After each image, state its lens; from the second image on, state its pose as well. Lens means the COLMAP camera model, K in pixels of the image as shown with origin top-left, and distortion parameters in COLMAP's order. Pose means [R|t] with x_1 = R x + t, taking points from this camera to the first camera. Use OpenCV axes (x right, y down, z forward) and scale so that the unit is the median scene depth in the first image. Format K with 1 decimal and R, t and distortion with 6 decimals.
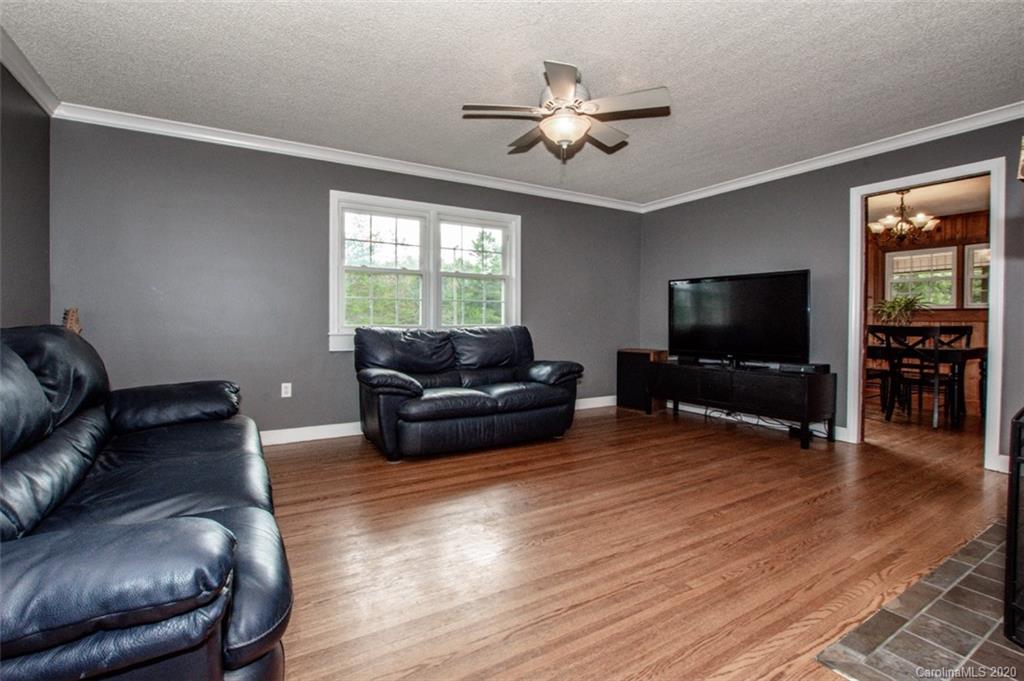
lens RADIAL K [[442.5, 0, 509.4], [0, 442.5, 331.3], [0, 0, 1]] dist [-0.029958, 0.000155]
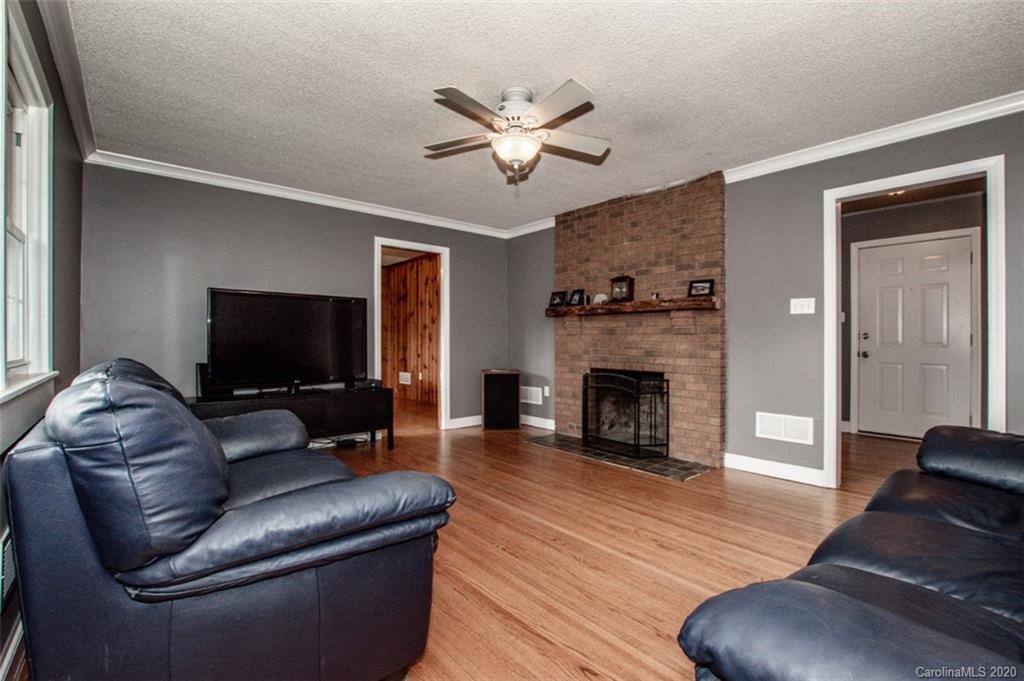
lens RADIAL K [[471.4, 0, 512.0], [0, 471.4, 340.5], [0, 0, 1]] dist [-0.037373, 0.006372]
pose [[-0.170283, -0.001857, 0.985393, -0.996749], [0.014174, 0.999890, 0.004334, -0.055317], [-0.985293, 0.014704, -0.170238, 1.310599]]
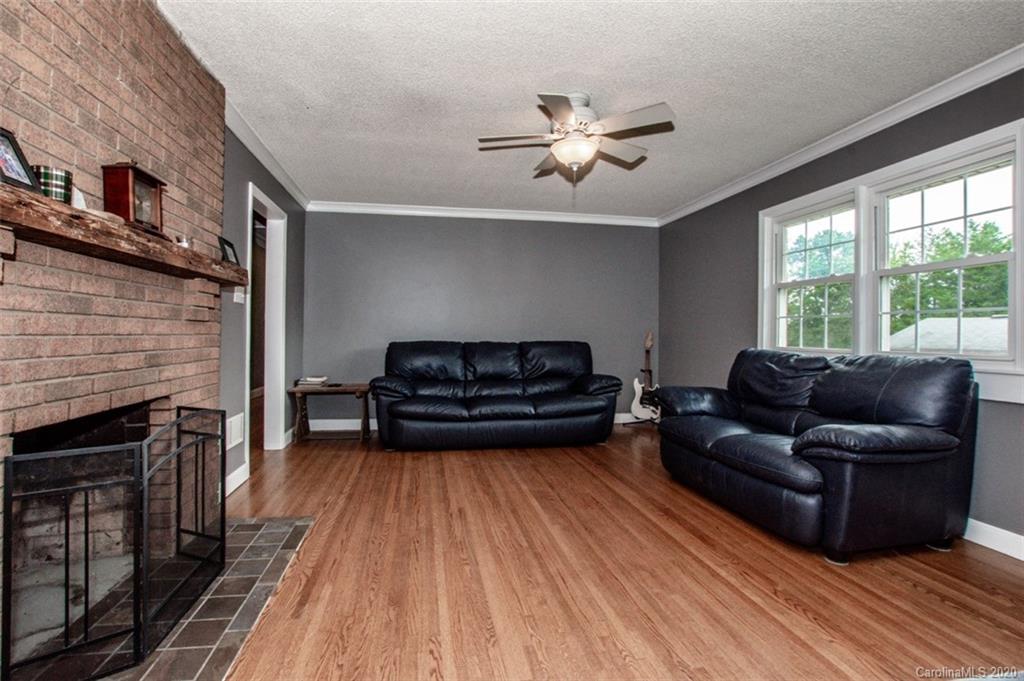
lens RADIAL K [[471.4, 0, 512.0], [0, 471.4, 340.5], [0, 0, 1]] dist [-0.037373, 0.006372]
pose [[-0.310854, 0.009283, -0.950412, 1.314437], [-0.022907, 0.999589, 0.017256, -0.054203], [0.950181, 0.027136, -0.310514, 1.333759]]
